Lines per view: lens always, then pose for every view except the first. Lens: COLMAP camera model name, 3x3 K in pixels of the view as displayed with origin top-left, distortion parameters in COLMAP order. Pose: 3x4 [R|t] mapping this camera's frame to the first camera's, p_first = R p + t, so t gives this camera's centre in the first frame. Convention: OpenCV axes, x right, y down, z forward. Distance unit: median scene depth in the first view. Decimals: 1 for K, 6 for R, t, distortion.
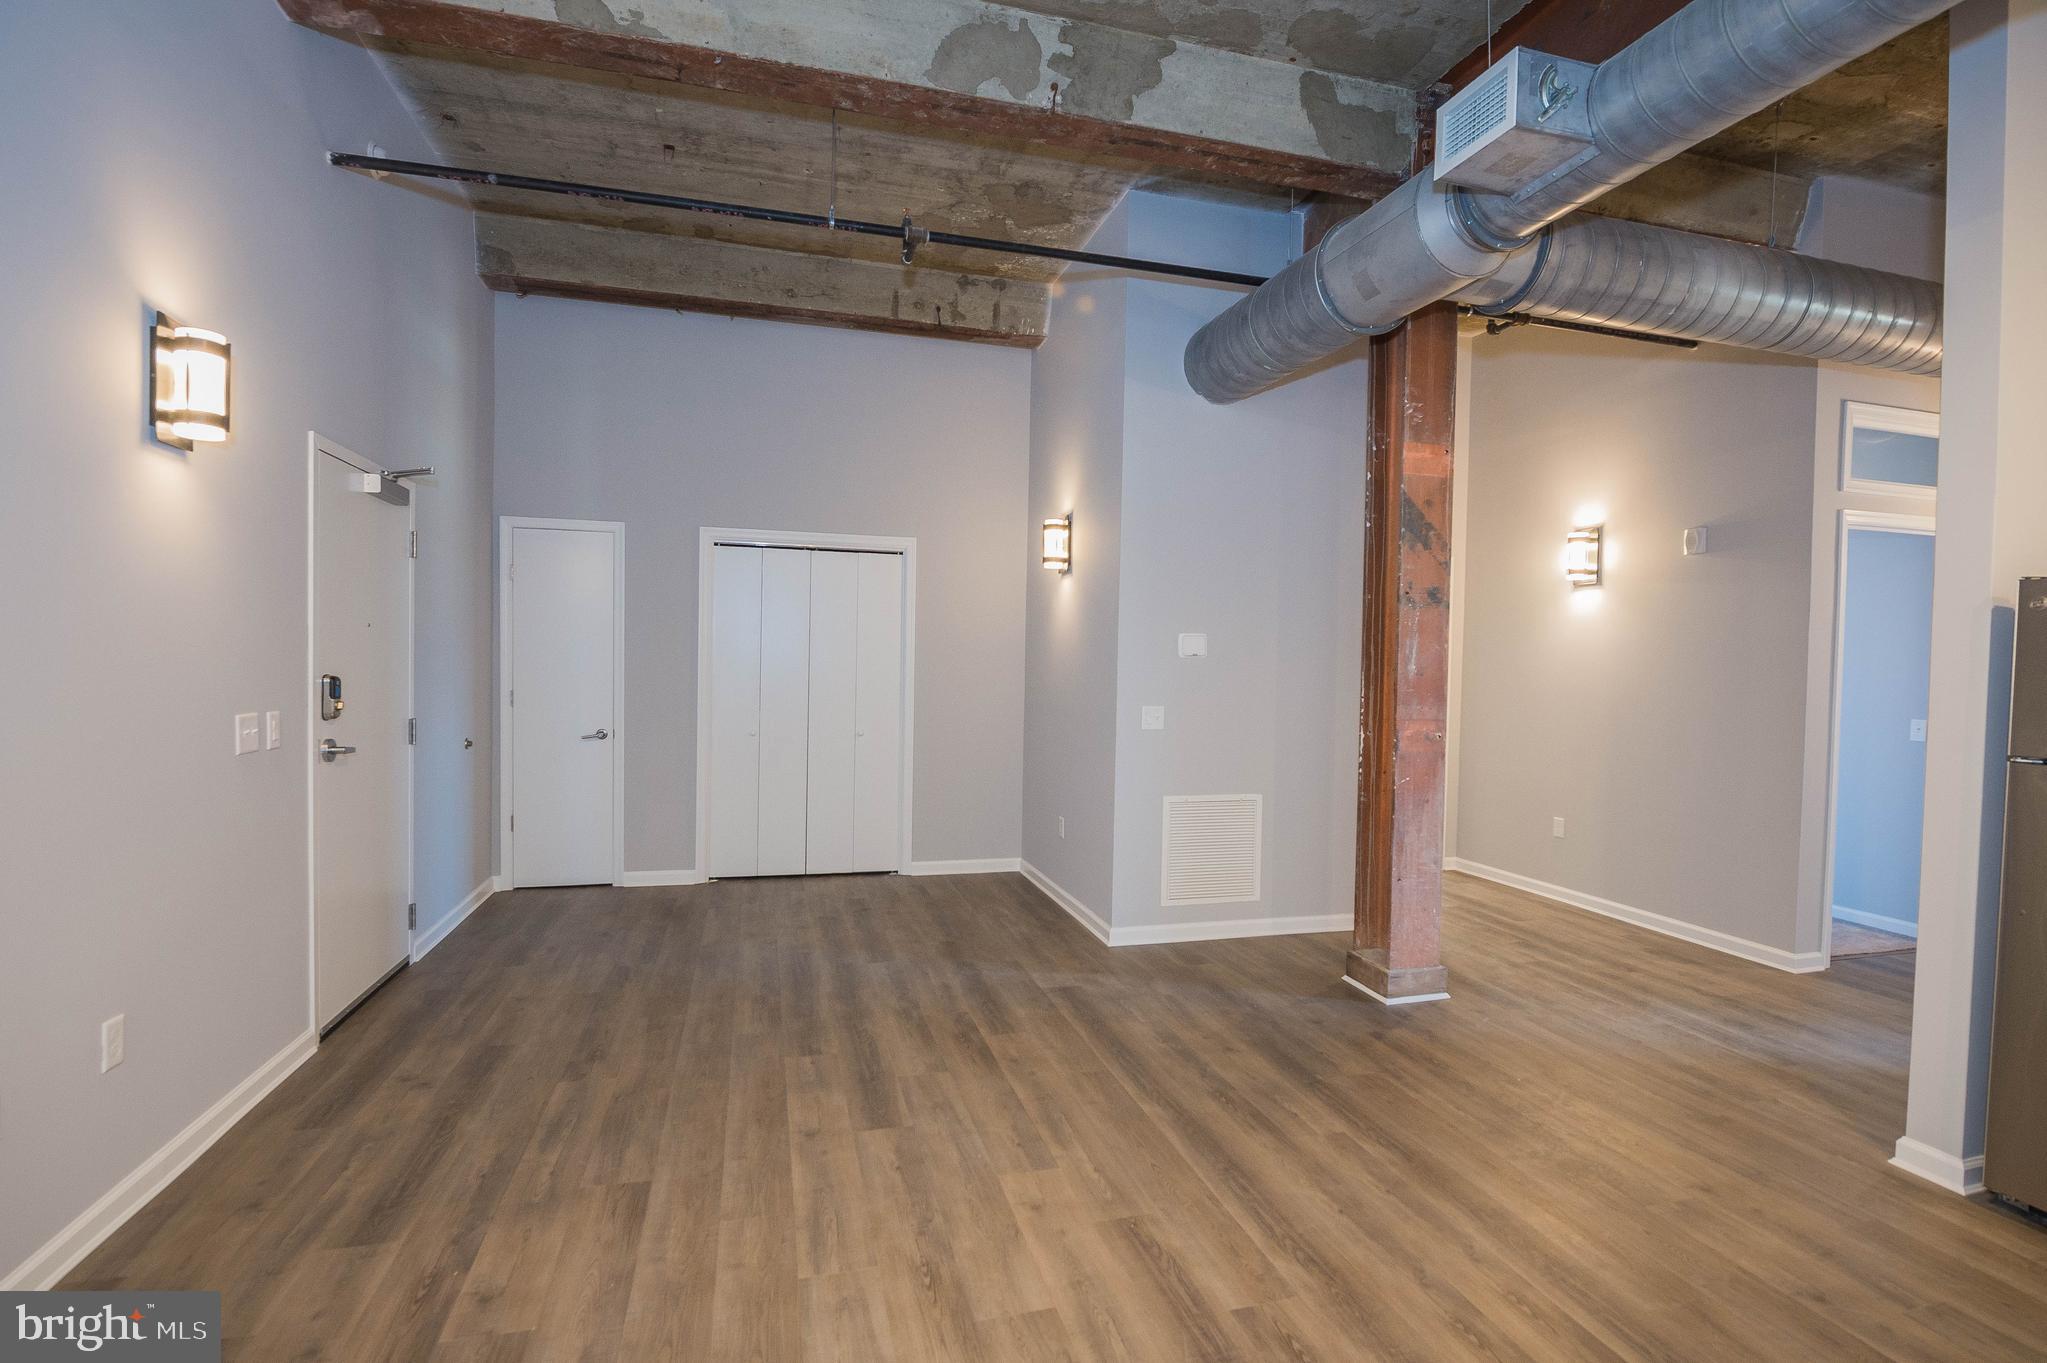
lens RADIAL K [[945.4, 0, 1016.9], [0, 945.4, 687.8], [0, 0, 1]] dist [-0.010461, -0.001944]
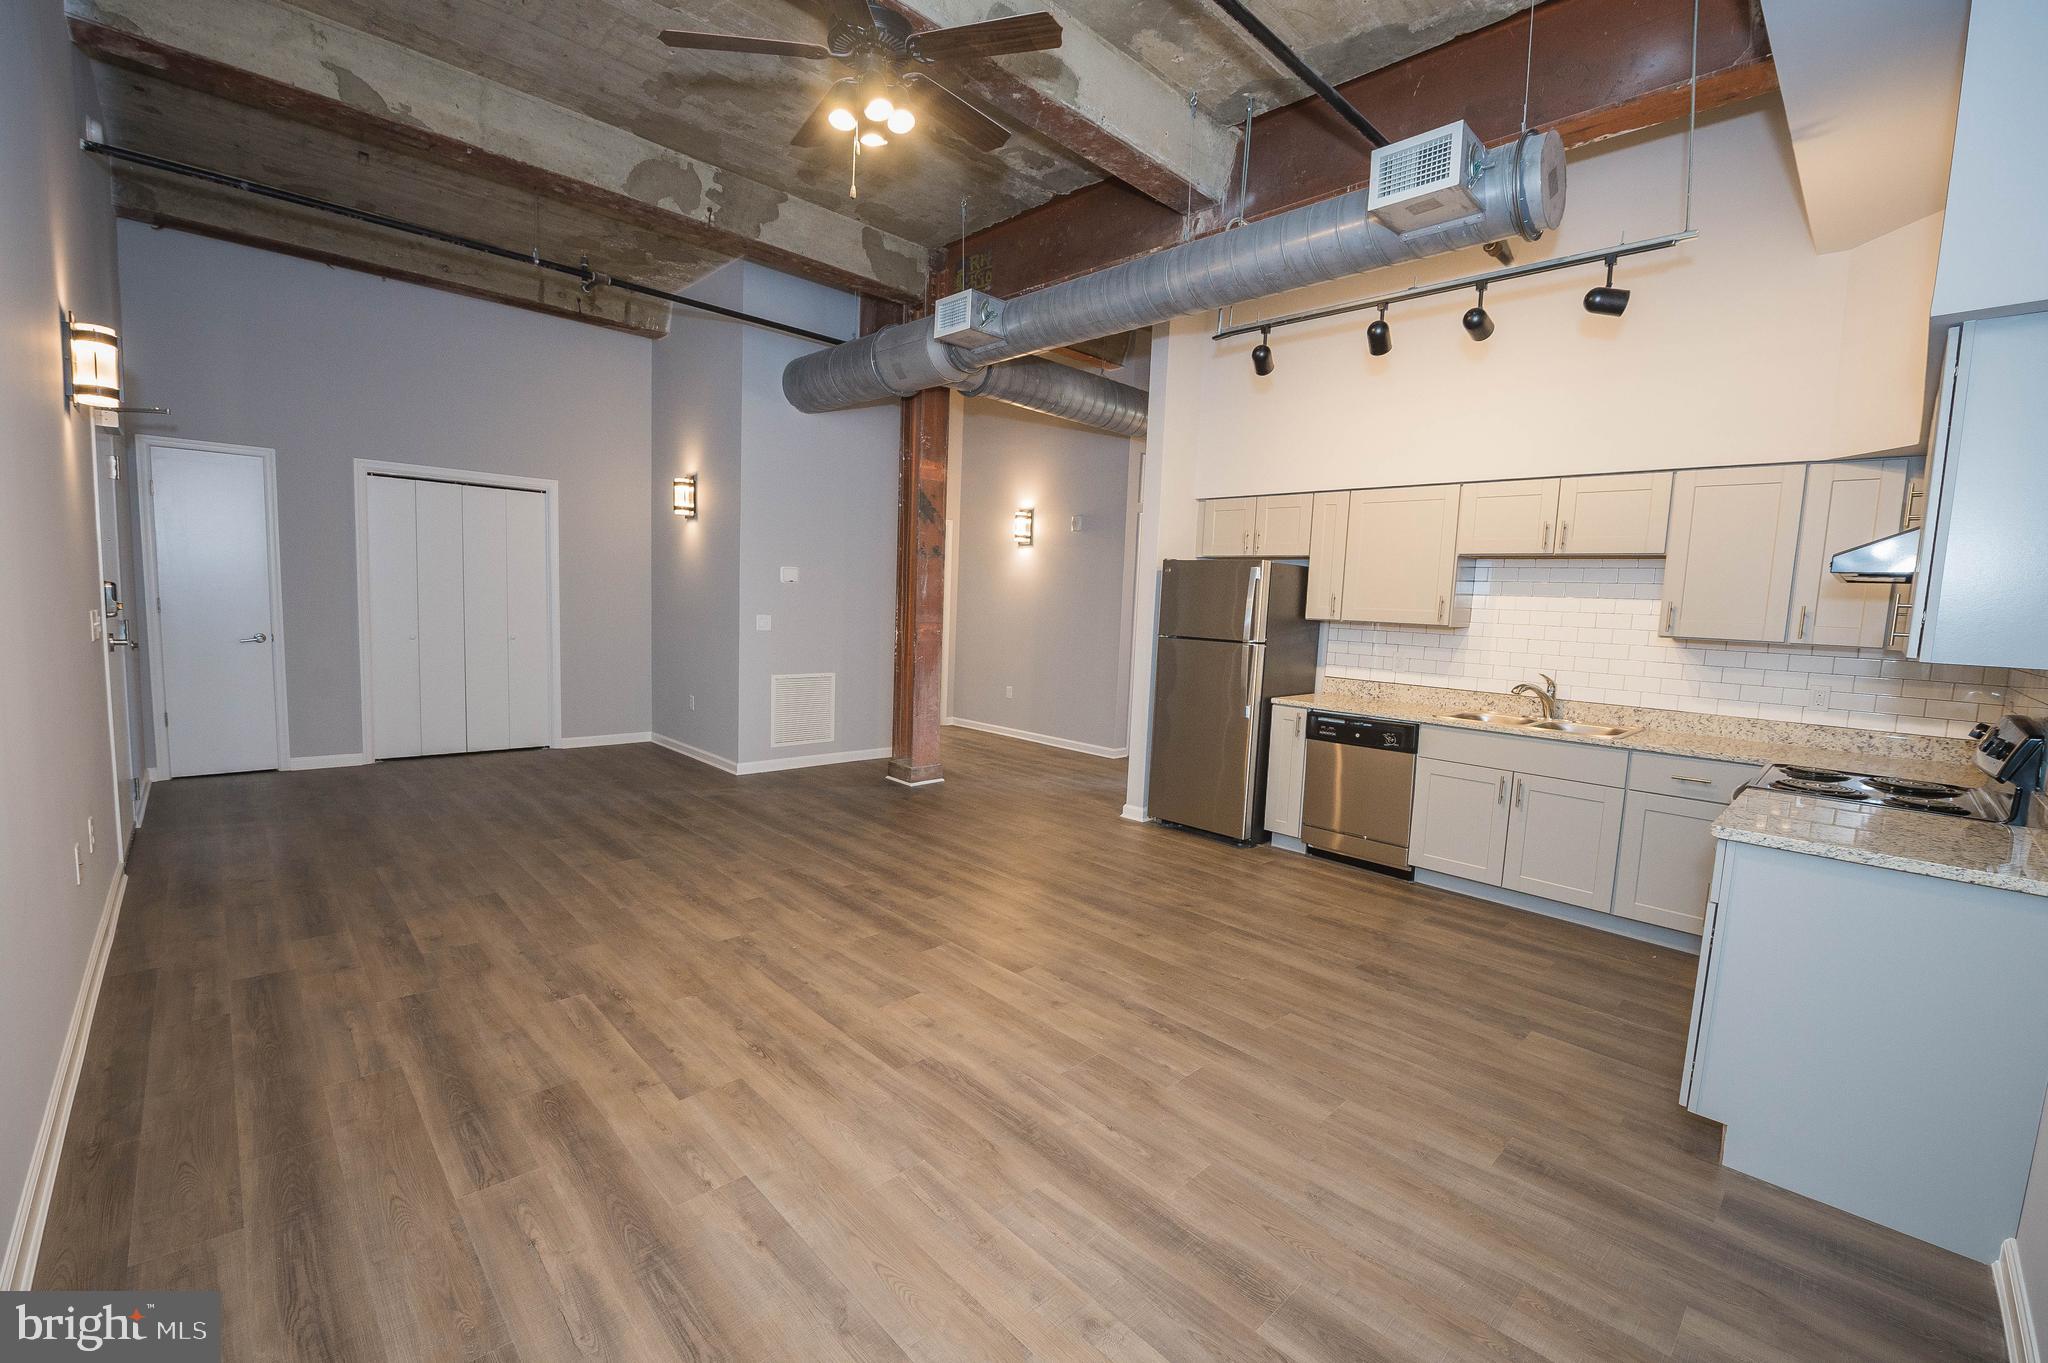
lens RADIAL K [[856.0, 0, 1016.4], [0, 856.0, 688.8], [0, 0, 1]] dist [-0.016082, -0.000736]
pose [[0.880219, -0.032038, 0.473485, -0.184148], [-0.011536, 0.995979, 0.088838, 0.013948], [-0.474427, -0.083659, 0.876310, -0.478478]]
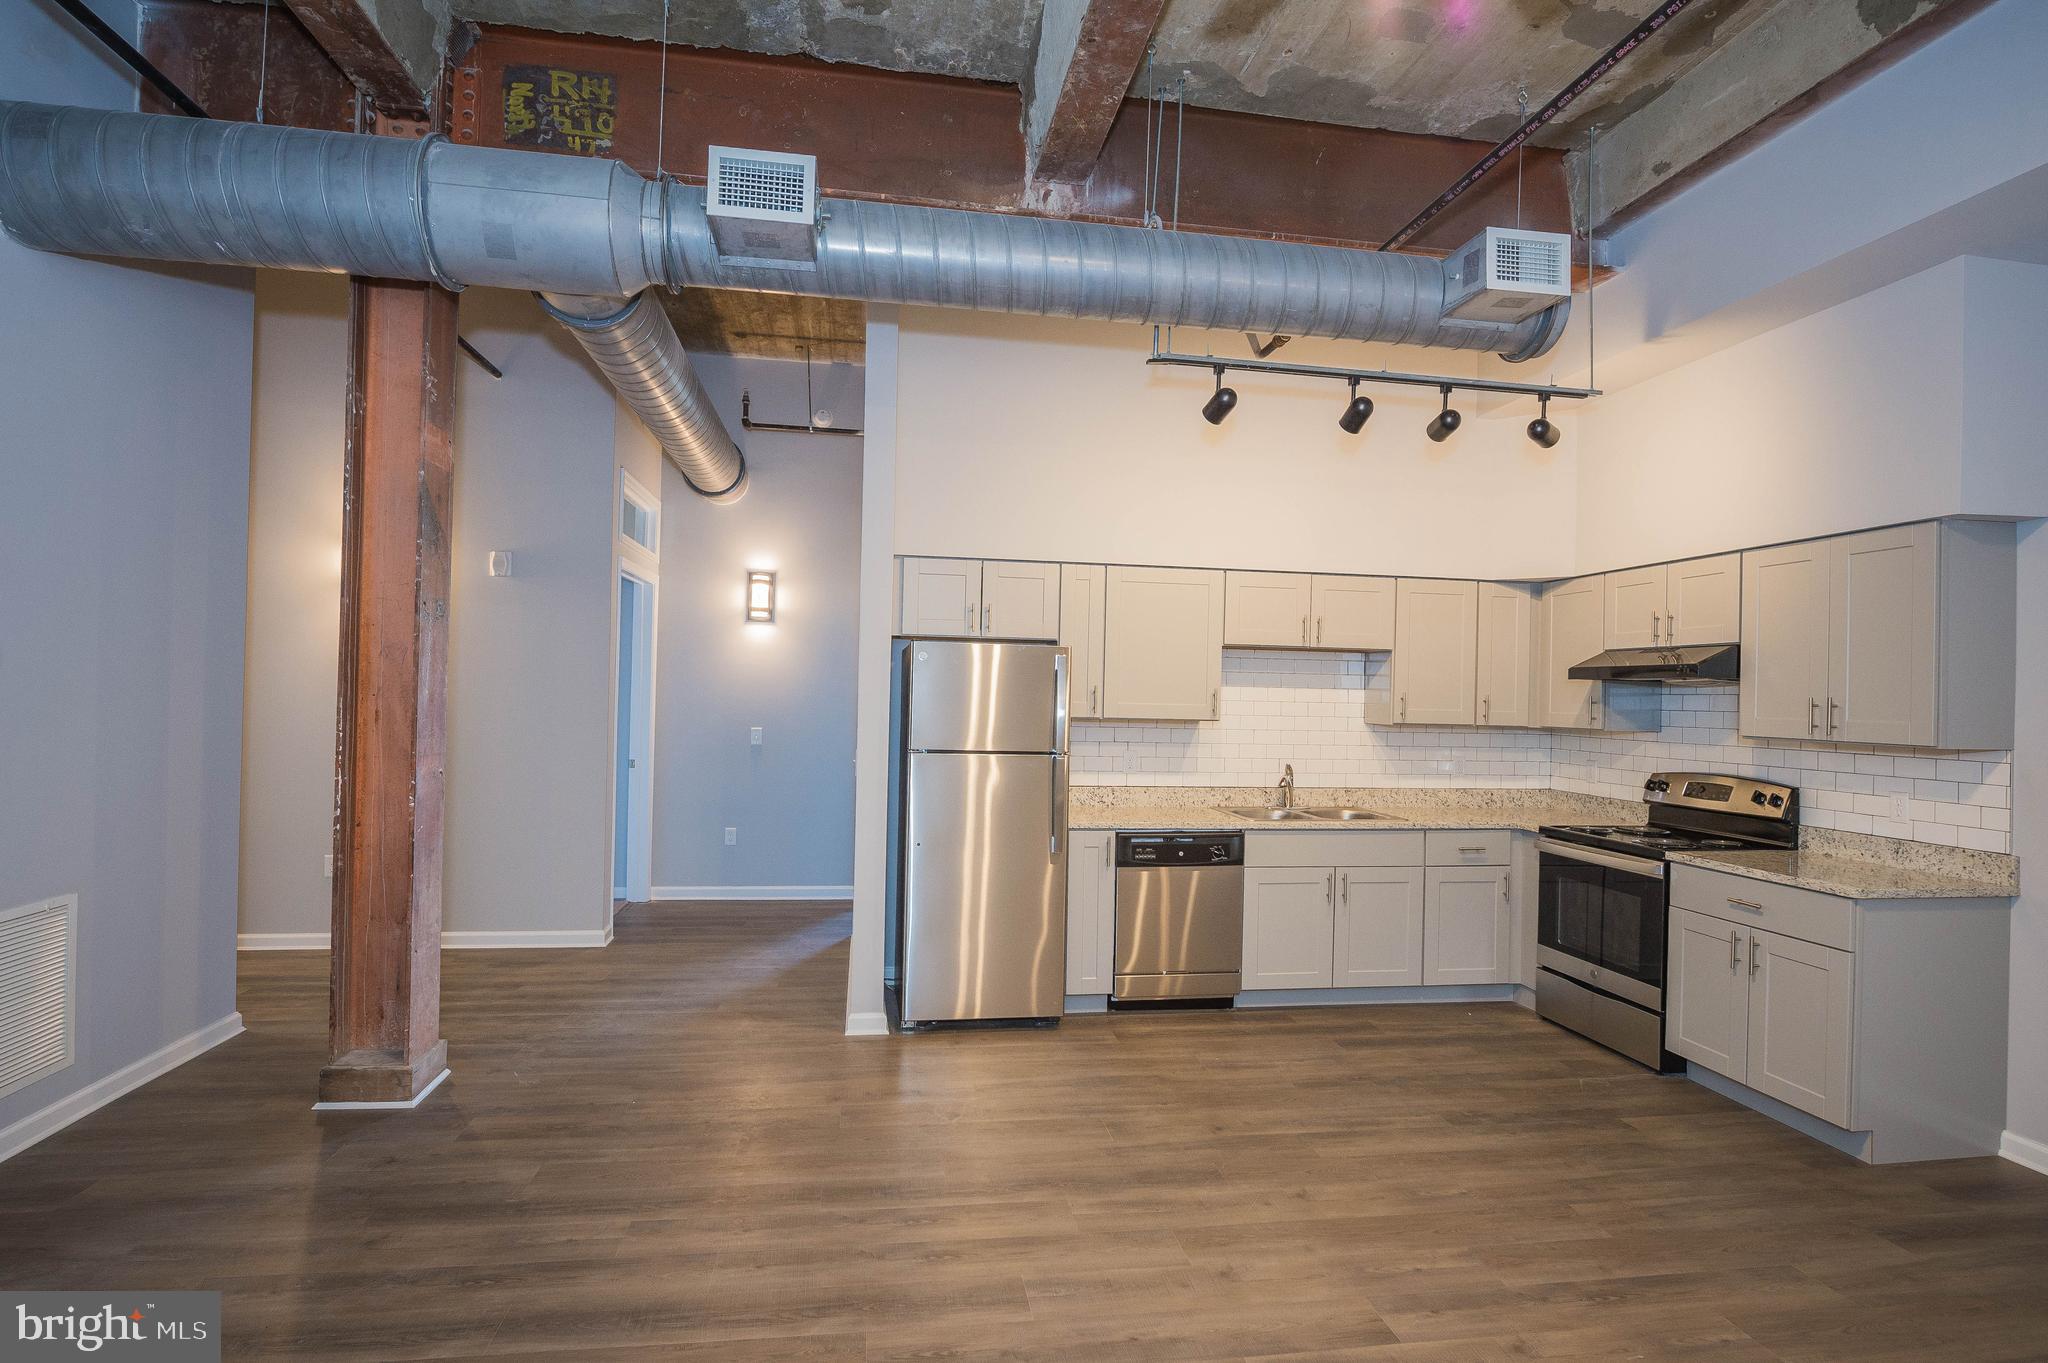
lens RADIAL K [[1006.7, 0, 1016.2], [0, 1006.7, 688.2], [0, 0, 1]] dist [-0.007926, -0.002811]
pose [[0.118416, -0.009646, 0.992917, -0.411633], [0.008079, 0.999929, 0.008750, -0.029907], [-0.992931, 0.006985, 0.118486, 0.389572]]
